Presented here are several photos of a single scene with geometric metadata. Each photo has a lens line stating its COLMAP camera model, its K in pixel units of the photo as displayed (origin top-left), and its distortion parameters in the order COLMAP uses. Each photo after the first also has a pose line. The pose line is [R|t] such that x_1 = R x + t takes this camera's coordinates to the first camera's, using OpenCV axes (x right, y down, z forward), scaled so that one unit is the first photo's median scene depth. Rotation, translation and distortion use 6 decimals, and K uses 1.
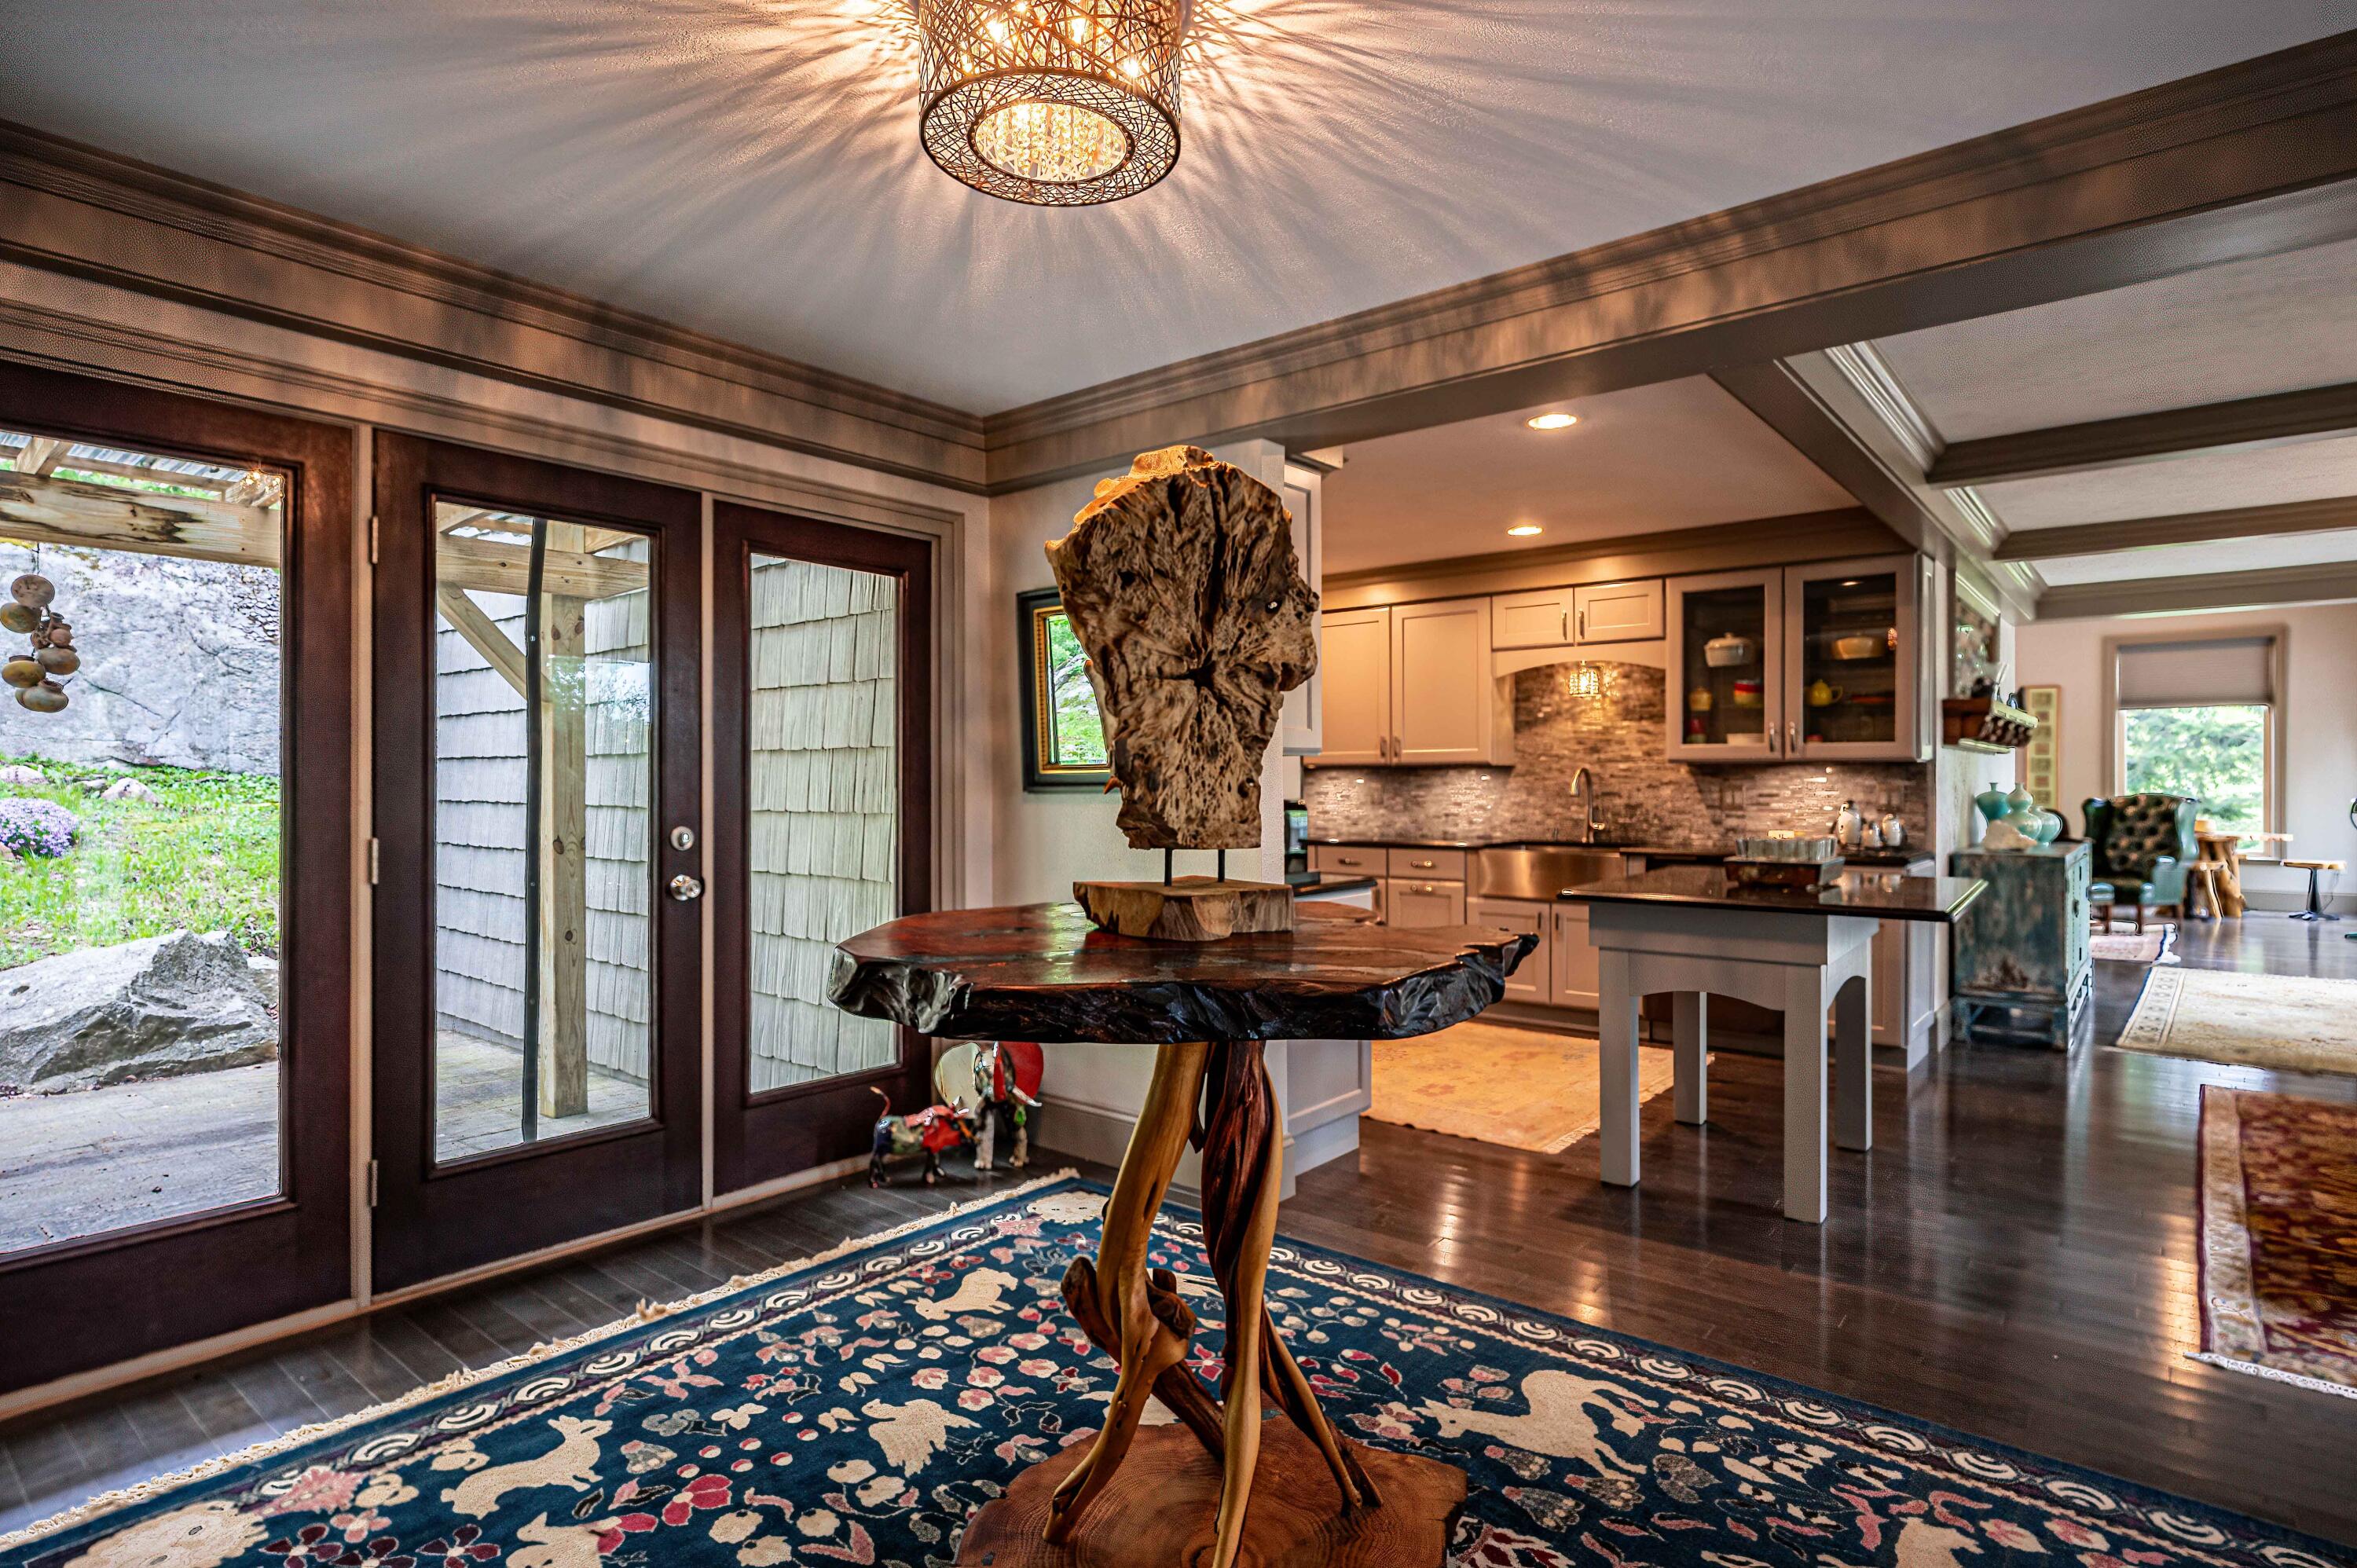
lens RADIAL K [[1188.8, 0, 1195.1], [0, 1188.8, 782.4], [0, 0, 1]] dist [-0.000223, 0.001309]
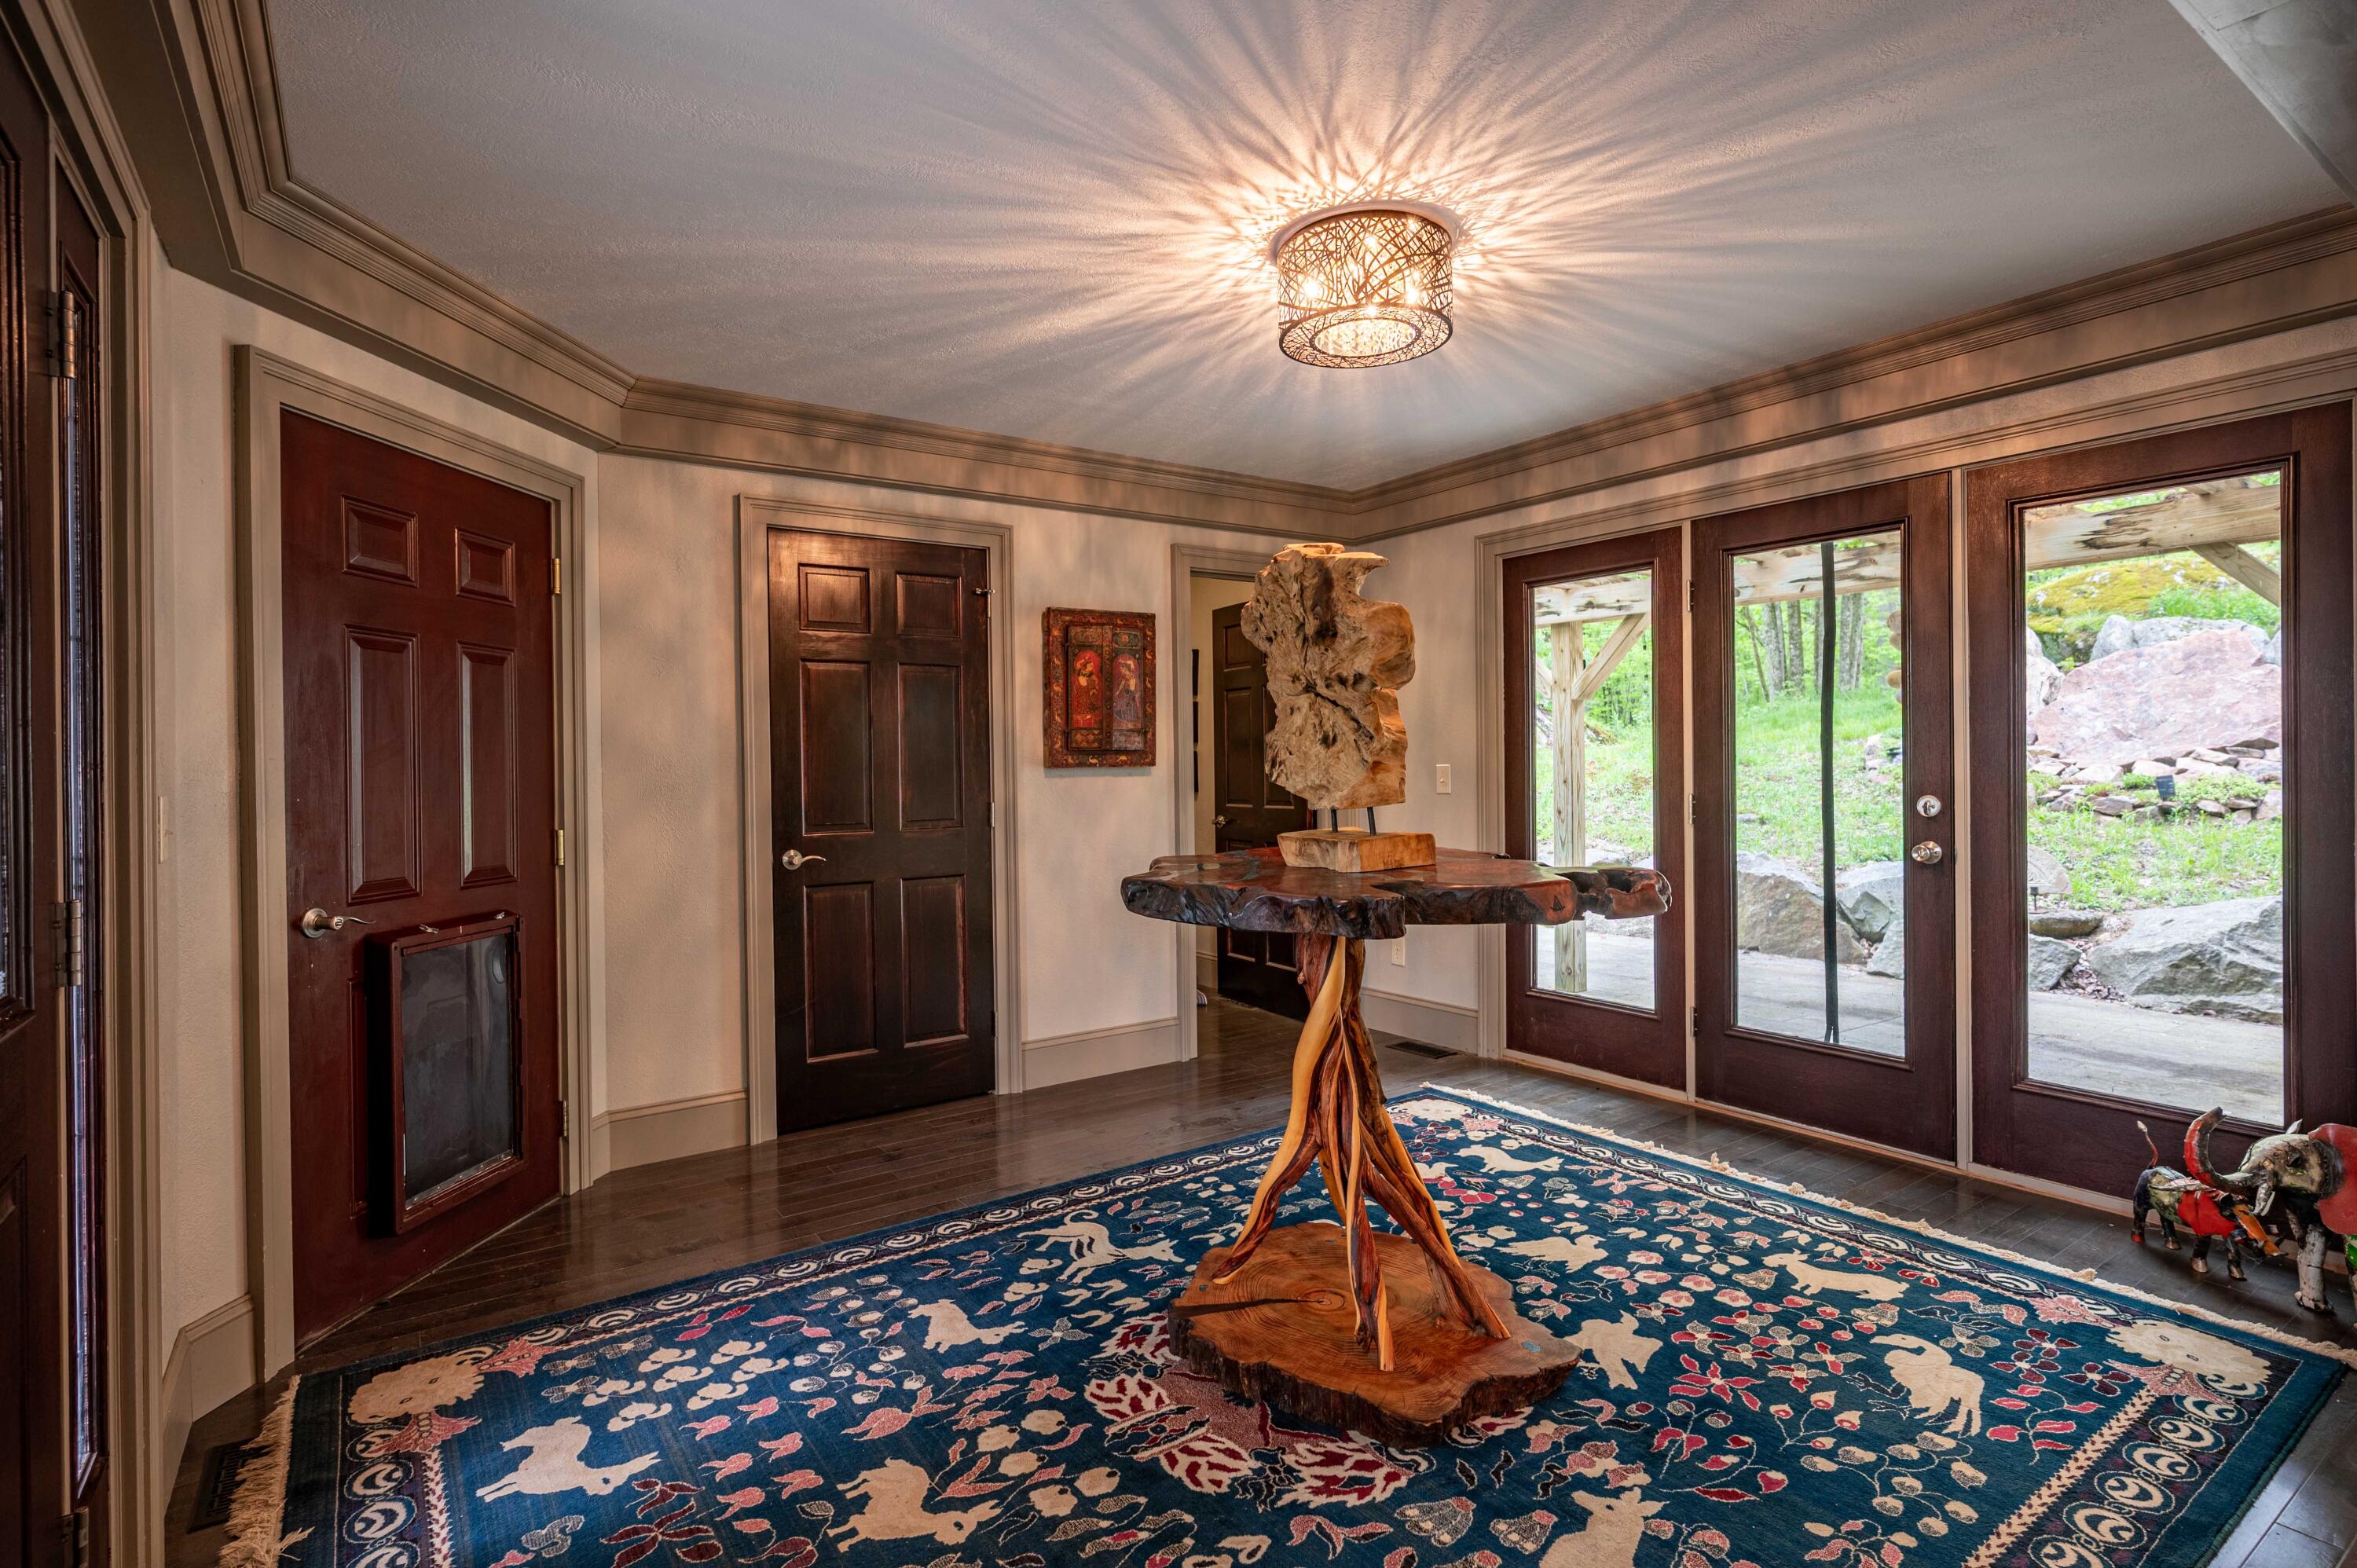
lens RADIAL K [[1188.8, 0, 1195.1], [0, 1188.8, 782.4], [0, 0, 1]] dist [-0.000223, 0.001309]
pose [[-0.263621, 0.018439, -0.964450, 0.945002], [0.015042, 0.999774, 0.015003, -0.000774], [0.964509, -0.010552, -0.263839, 0.802973]]
